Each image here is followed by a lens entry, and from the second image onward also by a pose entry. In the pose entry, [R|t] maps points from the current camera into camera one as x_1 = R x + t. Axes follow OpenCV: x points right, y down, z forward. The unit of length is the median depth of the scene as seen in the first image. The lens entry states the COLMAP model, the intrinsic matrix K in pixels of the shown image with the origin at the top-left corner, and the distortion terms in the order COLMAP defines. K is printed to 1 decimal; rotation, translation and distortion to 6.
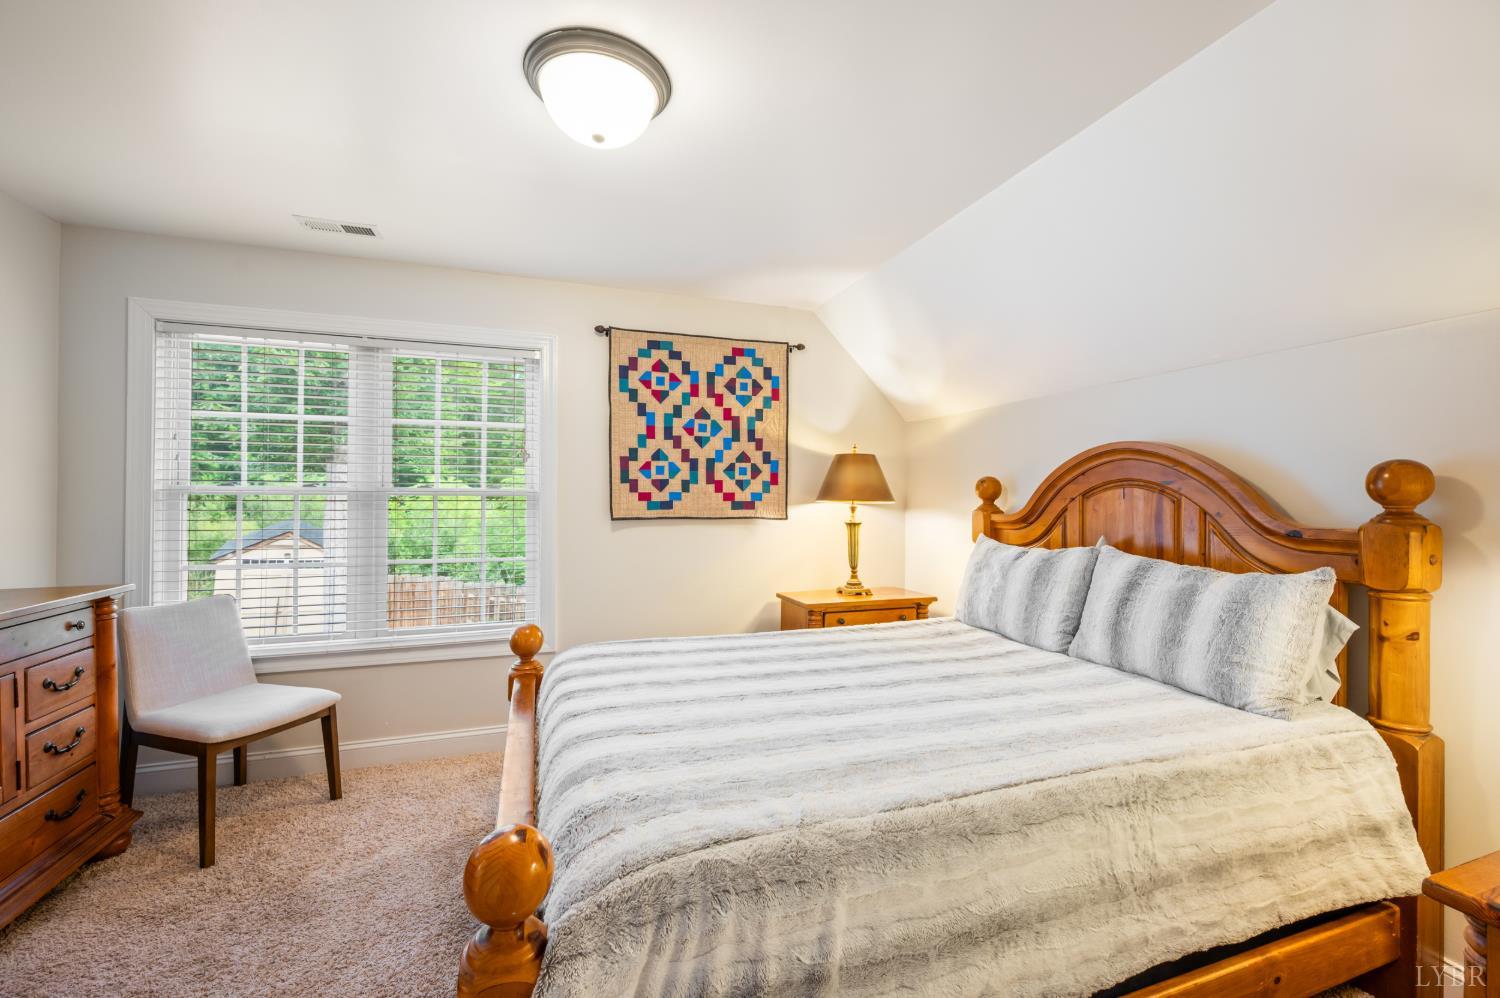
lens RADIAL K [[602.8, 0, 748.8], [0, 602.8, 499.2], [0, 0, 1]] dist [-0.003500, 0.000425]
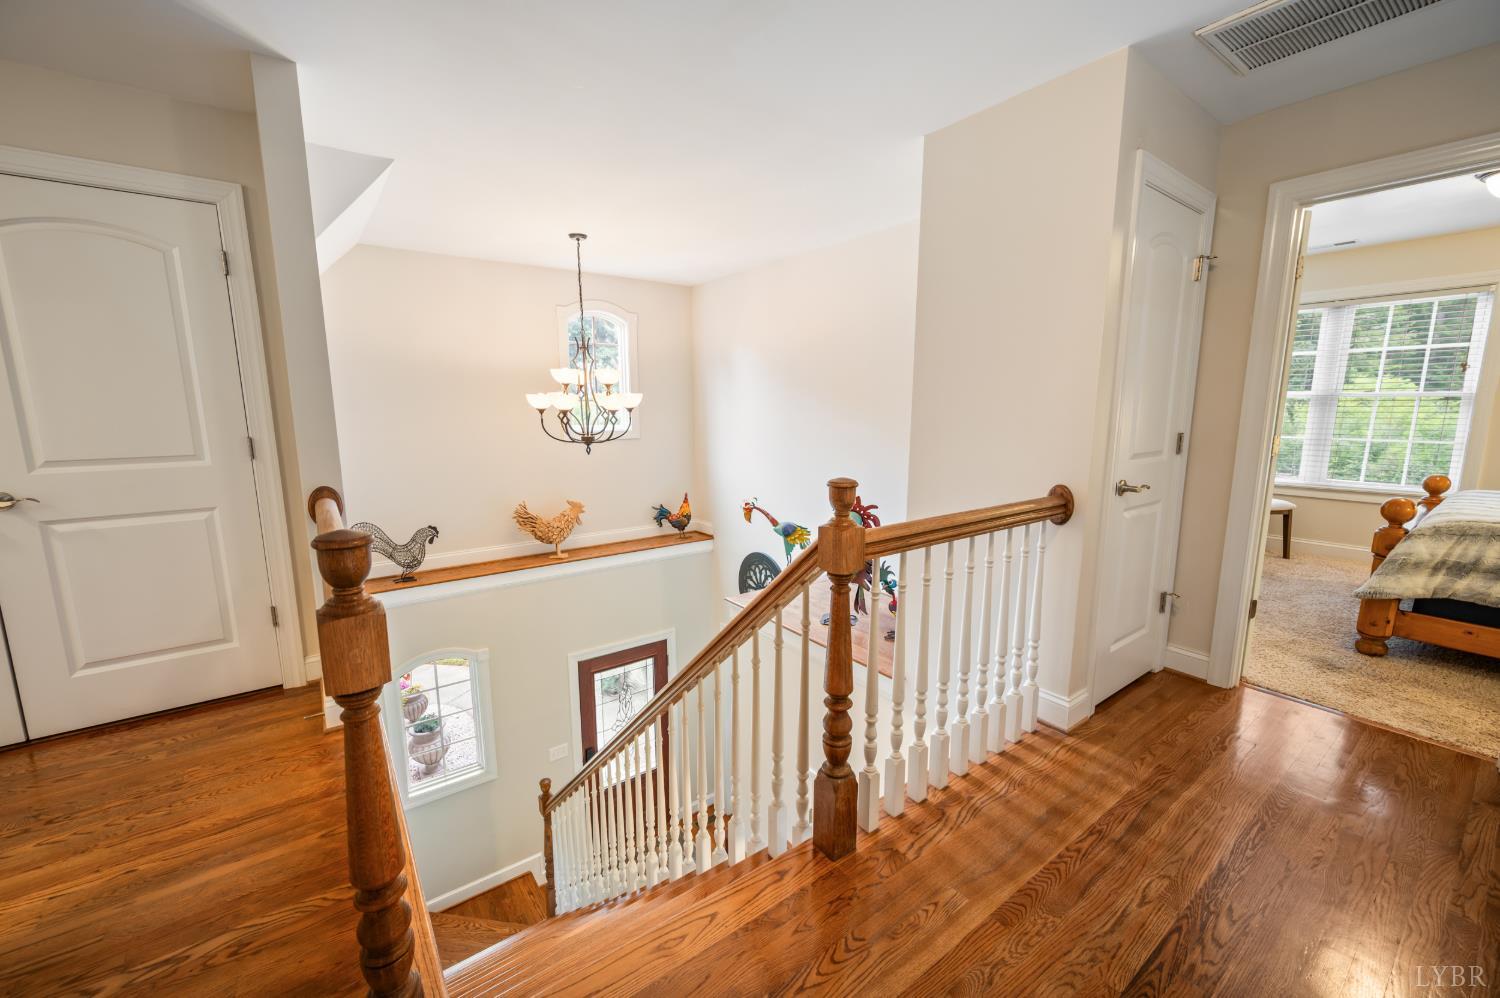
lens RADIAL K [[602.8, 0, 753.5], [0, 602.8, 496.4], [0, 0, 1]] dist [-0.003500, 0.000425]
pose [[0.312495, 0.141893, -0.939262, 0.412775], [-0.000239, 0.988792, 0.149296, 0.015506], [0.949919, -0.046430, 0.309027, -0.890680]]
